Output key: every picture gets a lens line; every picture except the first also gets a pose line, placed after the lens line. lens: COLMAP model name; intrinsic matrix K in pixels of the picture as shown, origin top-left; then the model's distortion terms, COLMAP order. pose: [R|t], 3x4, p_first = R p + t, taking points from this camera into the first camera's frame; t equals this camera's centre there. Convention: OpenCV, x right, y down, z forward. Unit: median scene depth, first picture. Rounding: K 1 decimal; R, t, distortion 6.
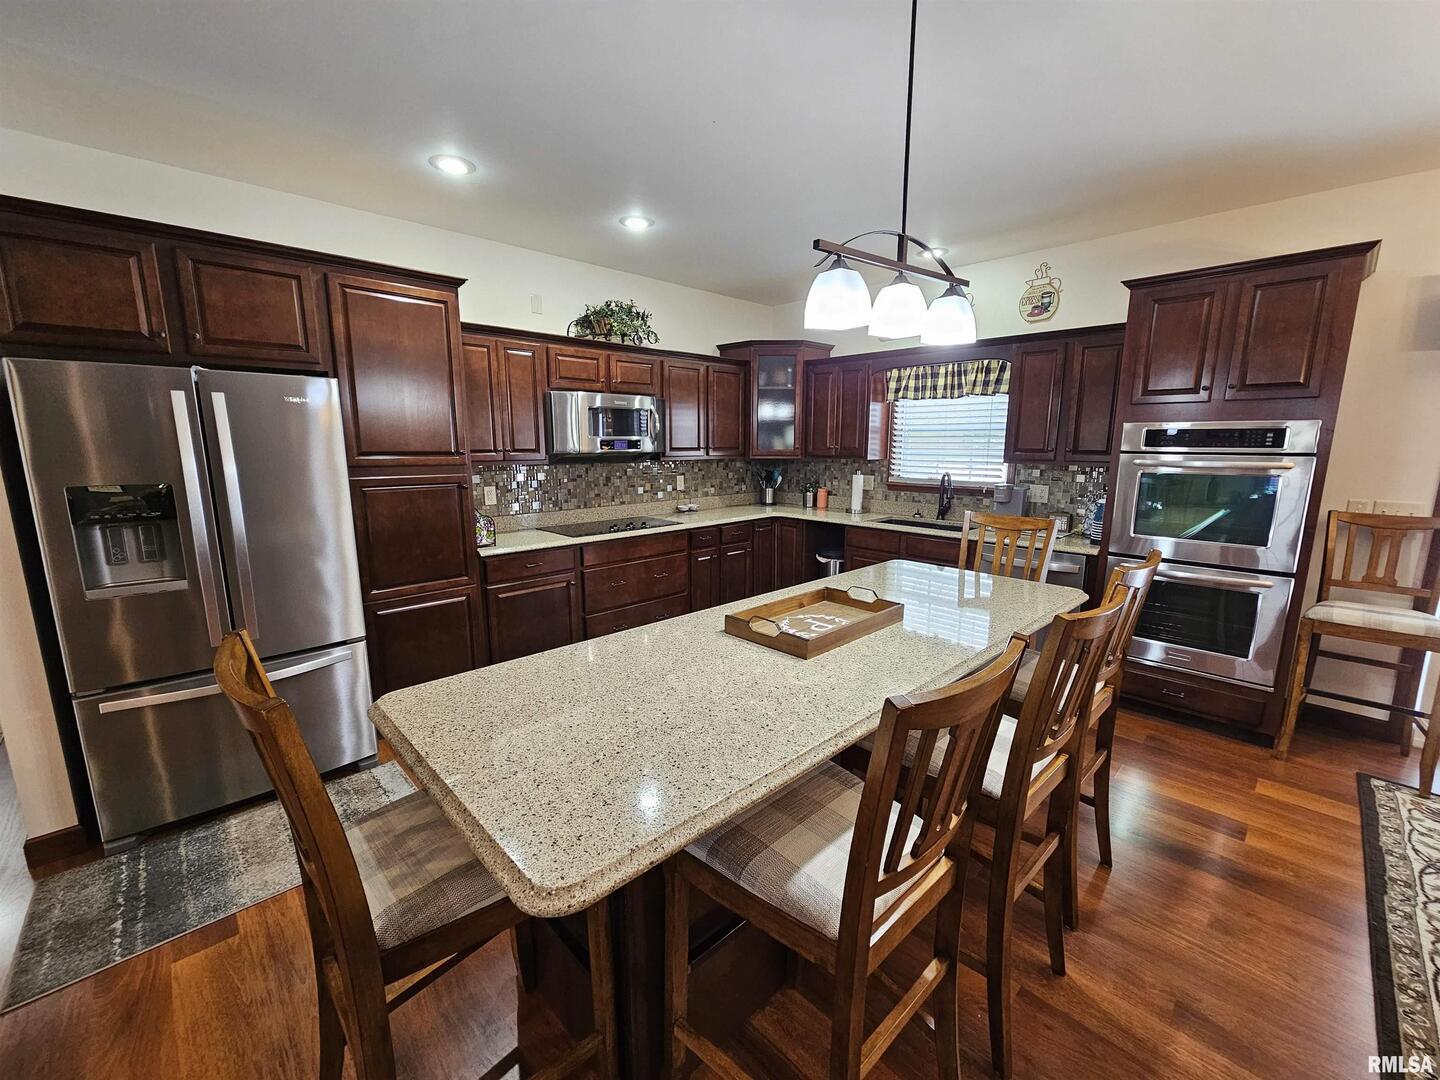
lens RADIAL K [[586.9, 0, 724.8], [0, 586.9, 548.1], [0, 0, 1]] dist [0.000139, -0.000305]
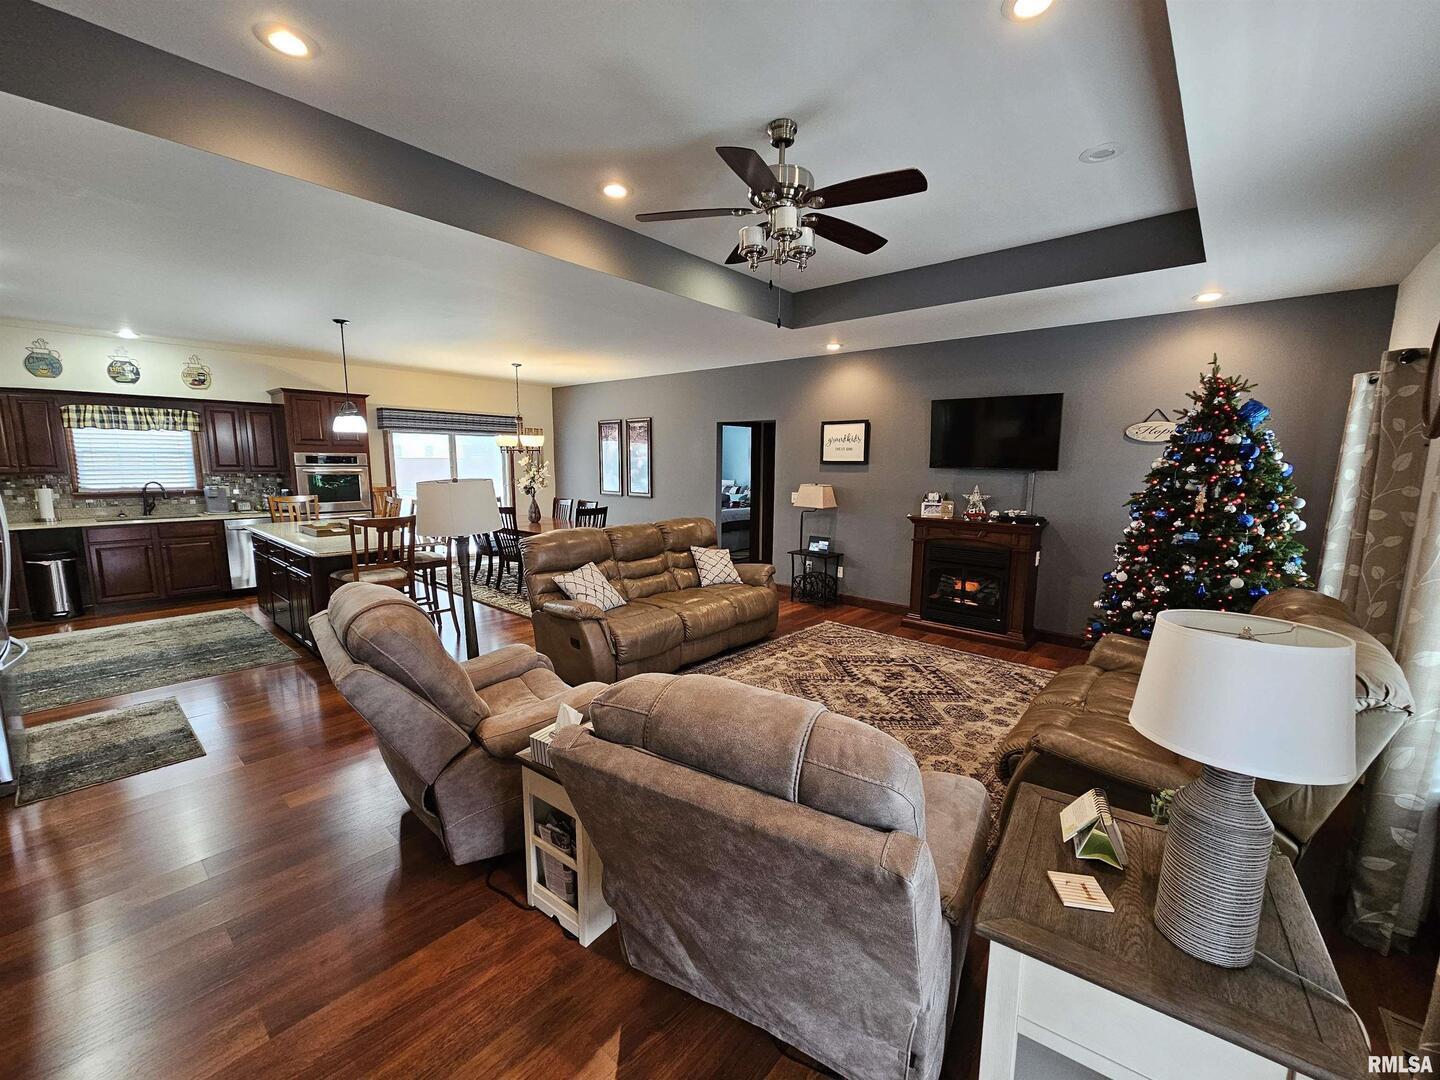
lens RADIAL K [[586.9, 0, 724.8], [0, 586.9, 548.1], [0, 0, 1]] dist [0.000139, -0.000305]
pose [[-0.084444, -0.151453, 0.984851, -1.330583], [0.167916, 0.972083, 0.163887, 0.032971], [-0.982178, 0.179211, -0.056655, -0.302677]]
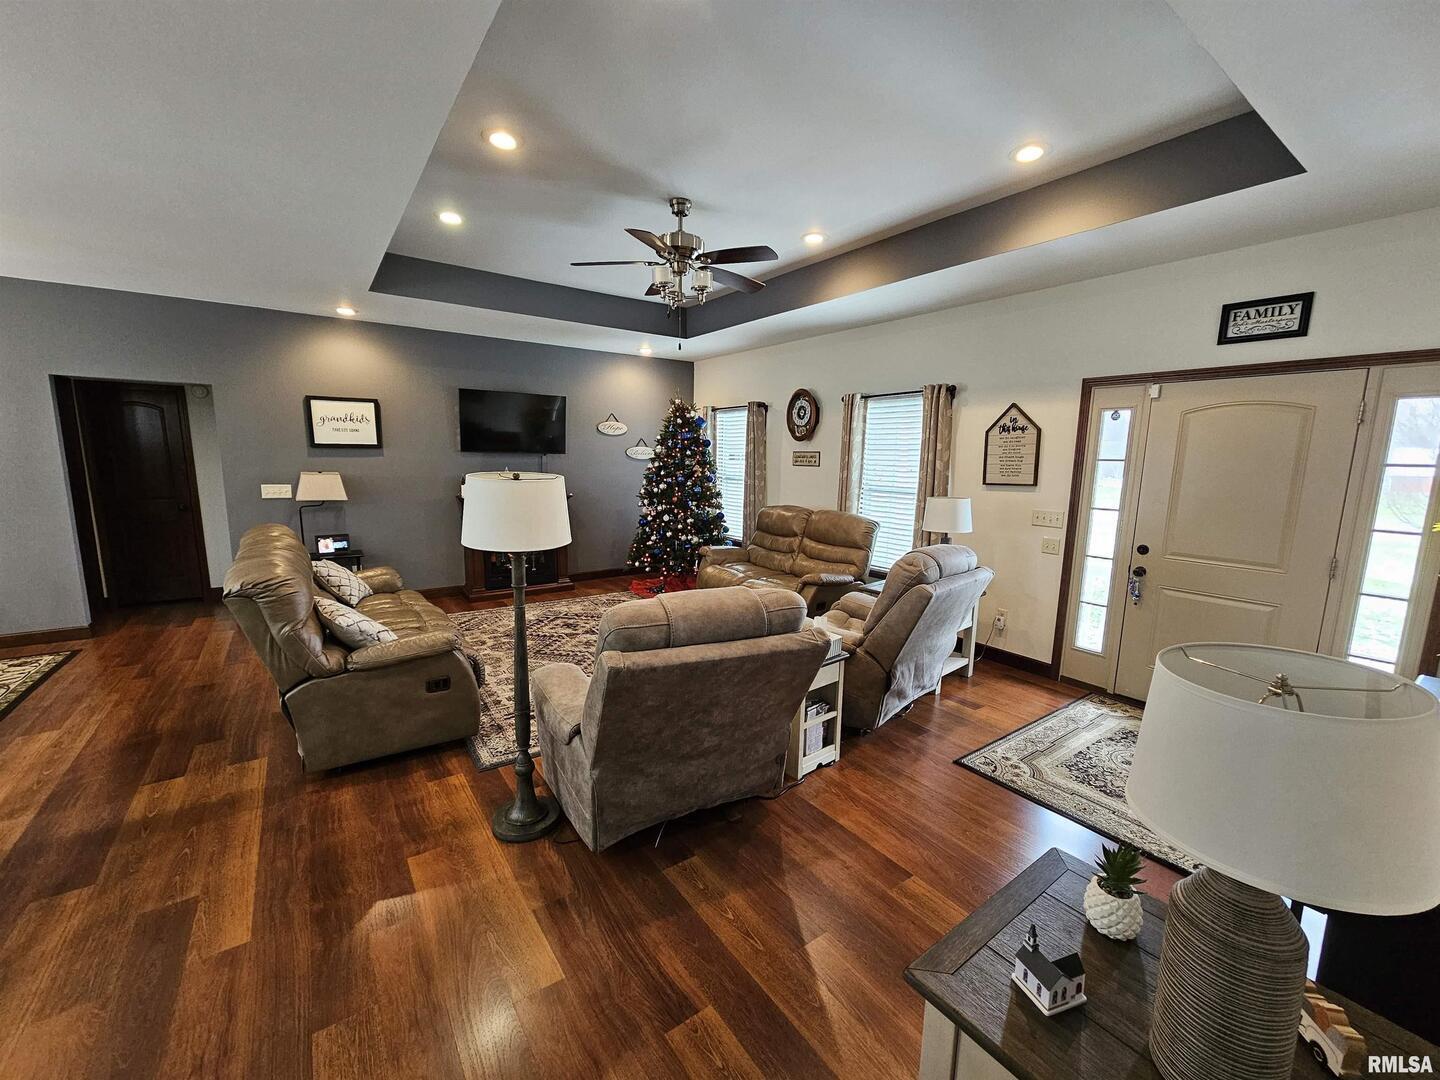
lens RADIAL K [[585.4, 0, 724.6], [0, 585.4, 544.1], [0, 0, 1]] dist [0.000527, 0.000100]
pose [[-0.988904, -0.041556, 0.142626, -0.819813], [0.007605, 0.944658, 0.327969, -0.111038], [-0.148362, 0.325414, -0.933860, 0.518226]]
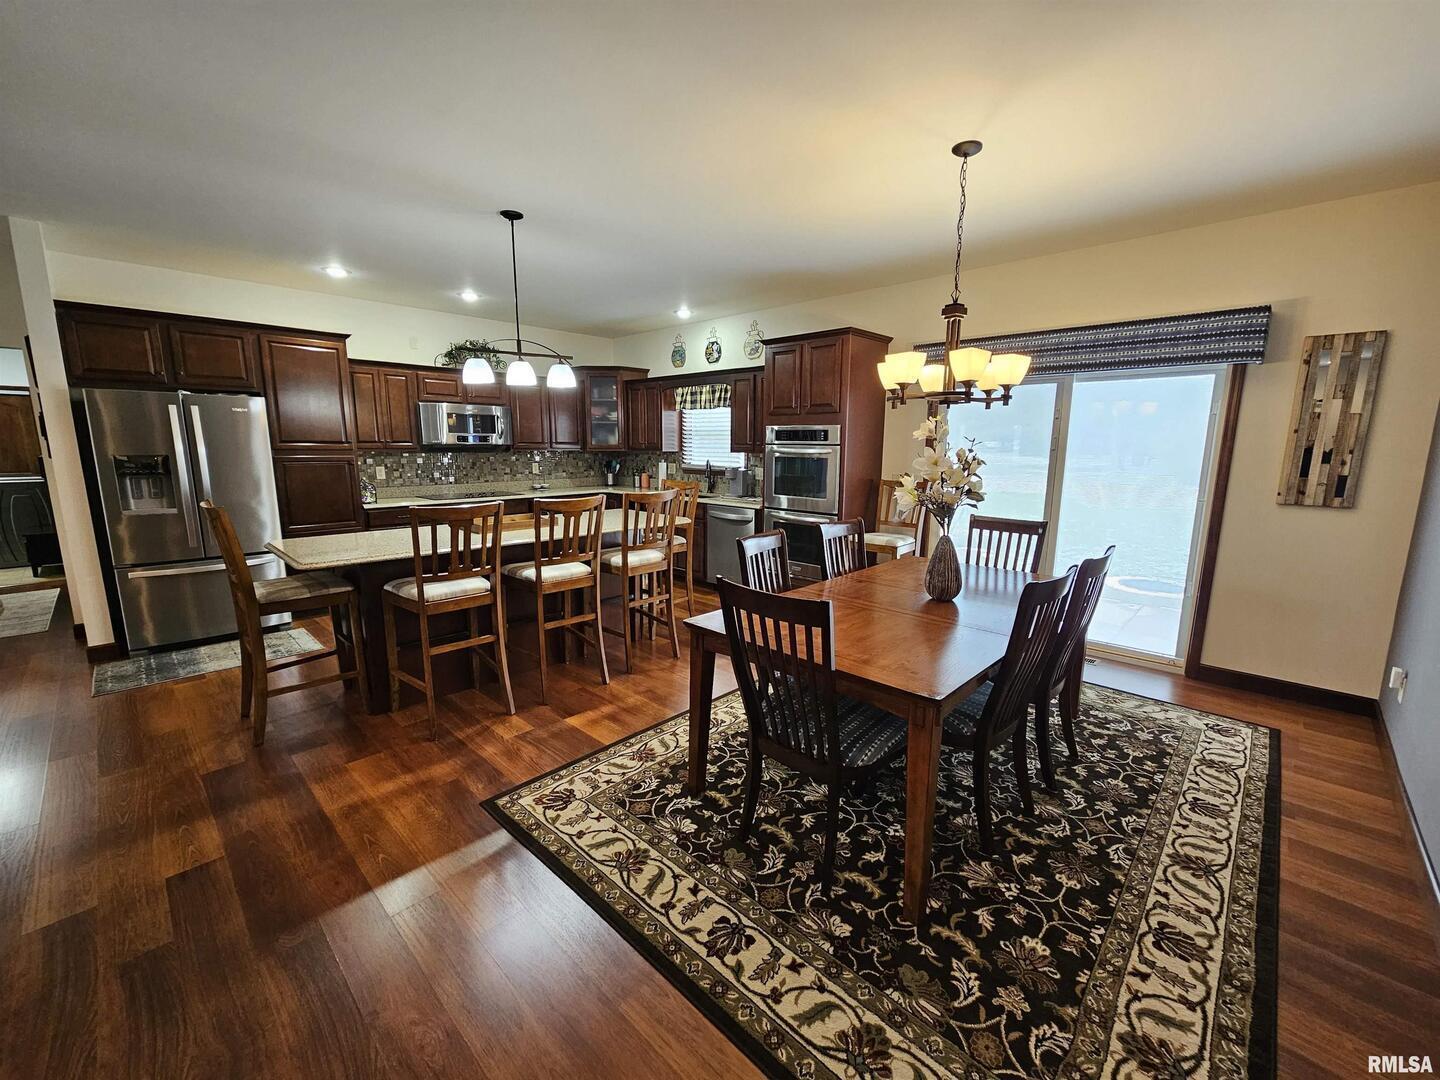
lens RADIAL K [[586.9, 0, 724.8], [0, 586.9, 548.1], [0, 0, 1]] dist [0.000139, -0.000305]
pose [[0.999228, -0.001077, 0.039262, 0.406077], [0.001223, 0.999992, -0.003696, 0.105994], [-0.039257, 0.003741, 0.999222, -0.505469]]
